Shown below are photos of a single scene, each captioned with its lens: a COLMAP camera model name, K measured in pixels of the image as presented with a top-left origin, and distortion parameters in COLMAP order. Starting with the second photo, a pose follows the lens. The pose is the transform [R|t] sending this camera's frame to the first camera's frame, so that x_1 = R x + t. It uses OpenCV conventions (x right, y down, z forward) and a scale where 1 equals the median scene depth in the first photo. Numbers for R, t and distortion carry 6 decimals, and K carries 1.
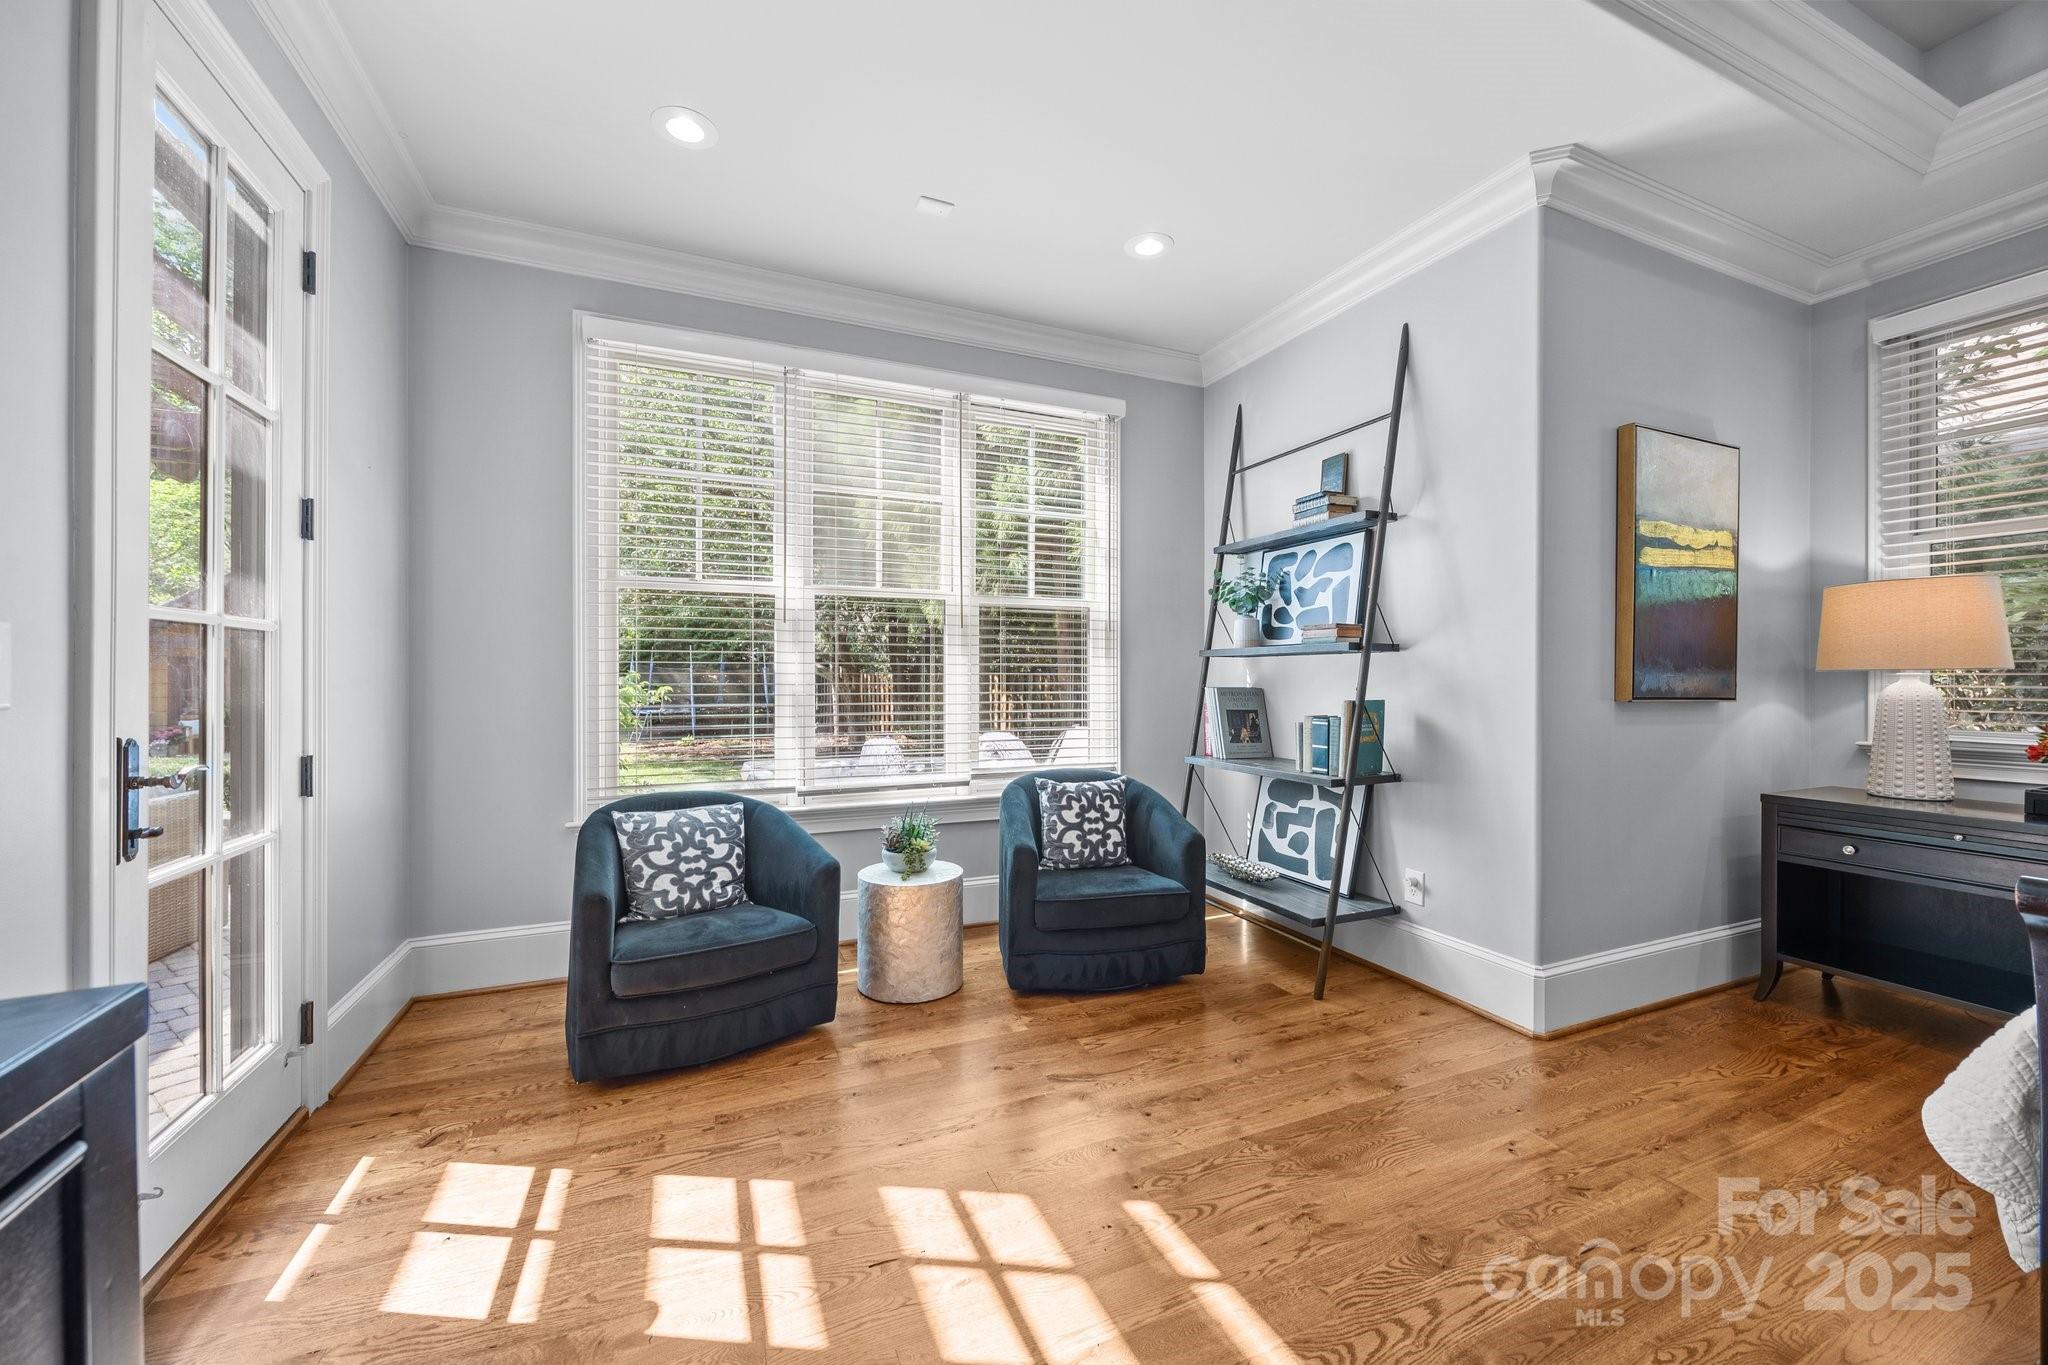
lens RADIAL K [[785.6, 0, 1027.1], [0, 785.6, 678.6], [0, 0, 1]] dist [-0.000101, -0.000756]
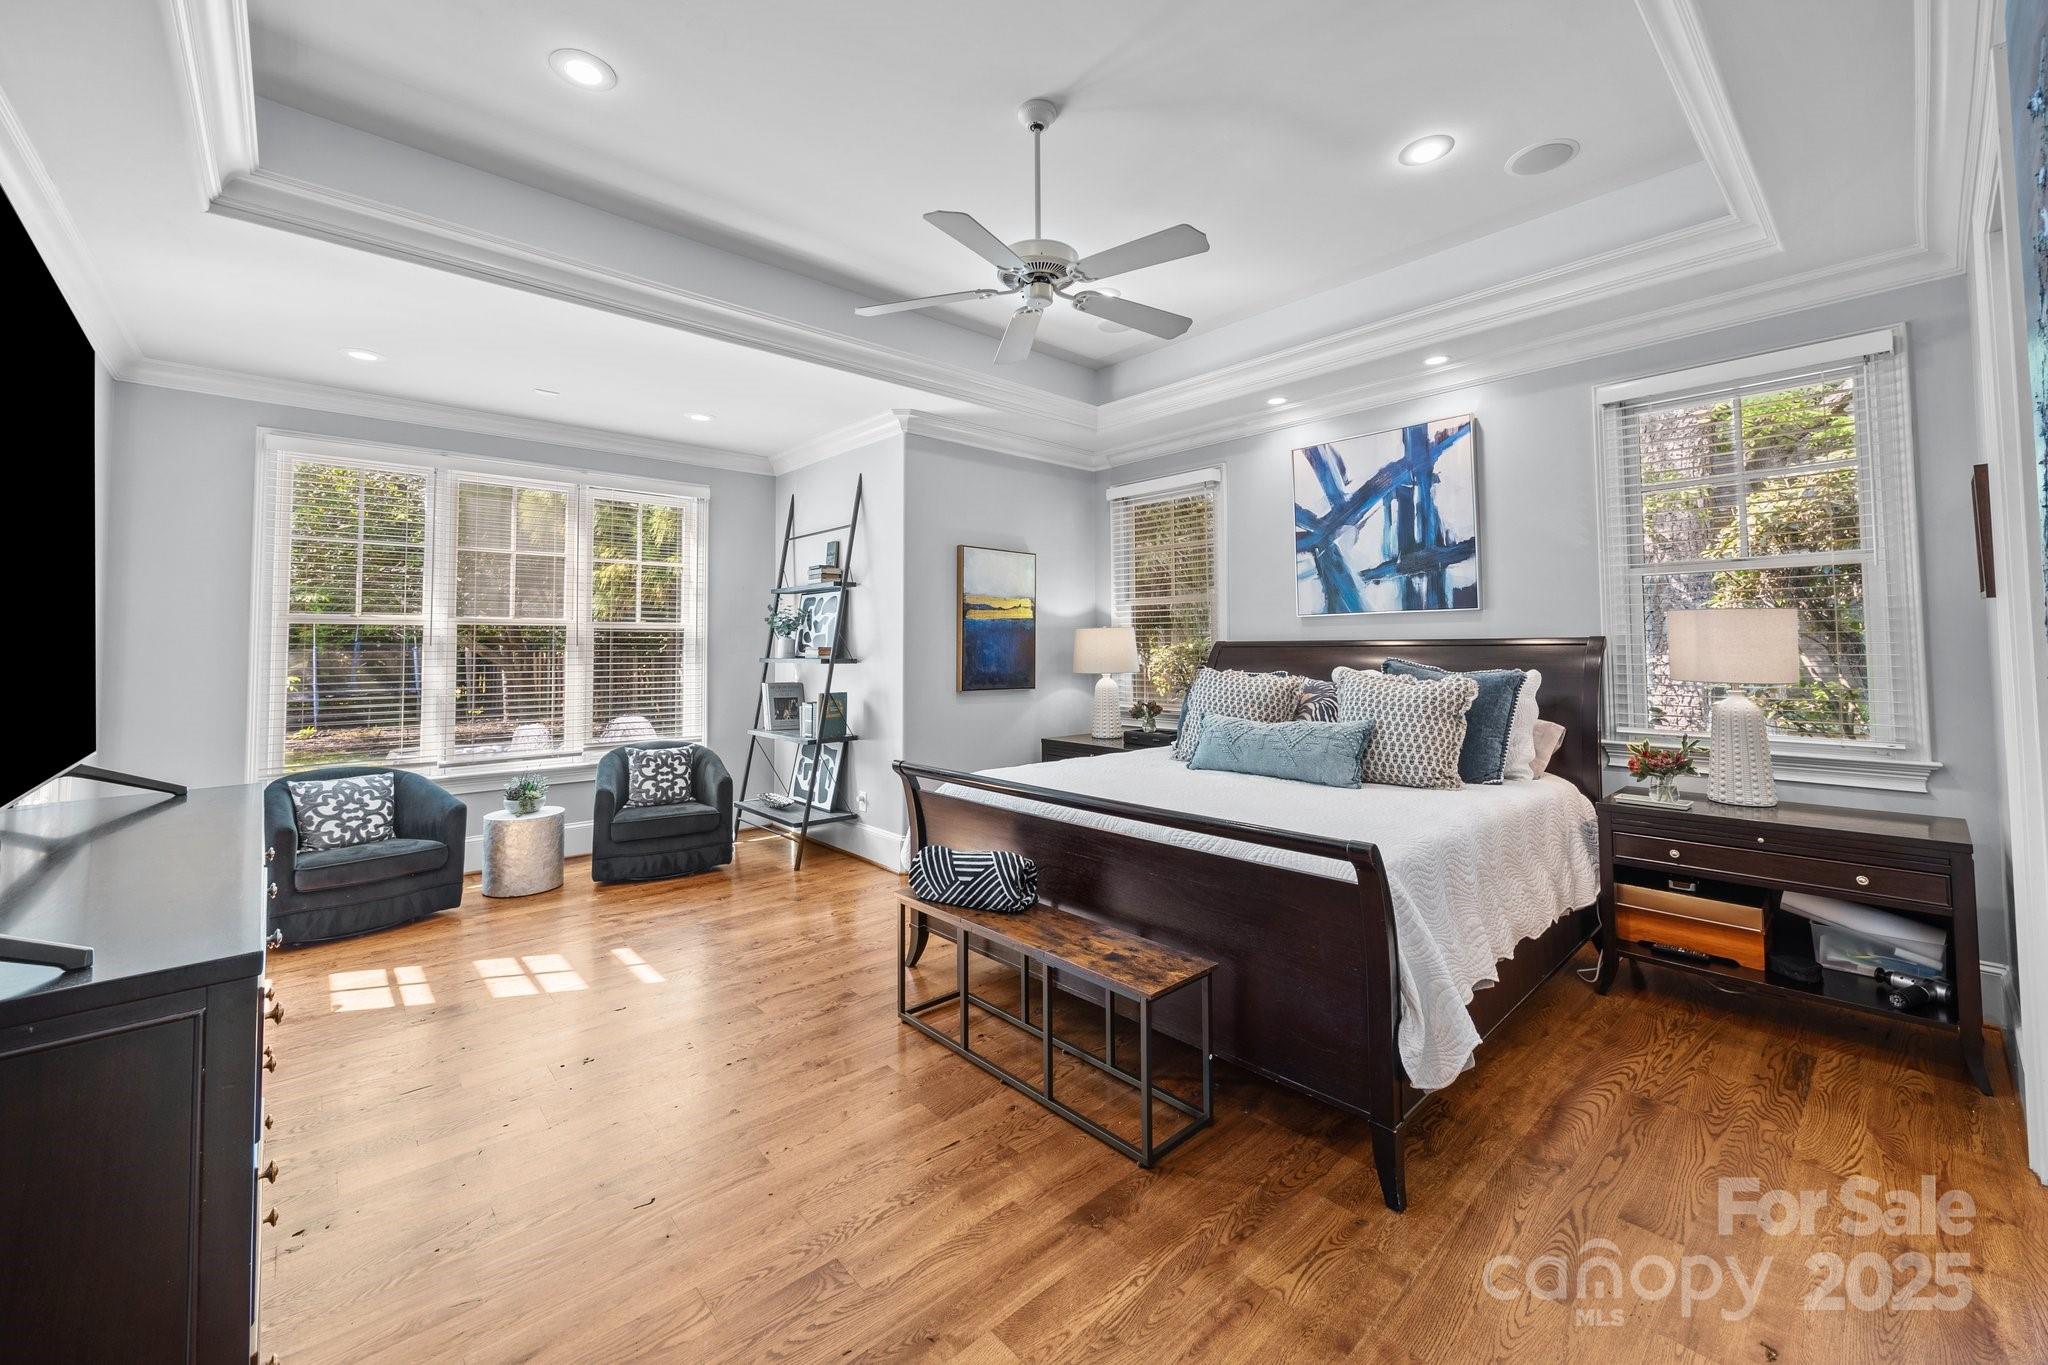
lens RADIAL K [[785.6, 0, 1017.2], [0, 785.6, 621.5], [0, 0, 1]] dist [-0.000101, -0.000756]
pose [[0.947046, 0.007072, 0.321021, 0.258653], [0.005401, 0.999265, -0.037947, -0.059662], [-0.321054, 0.037671, 0.946311, -0.742652]]
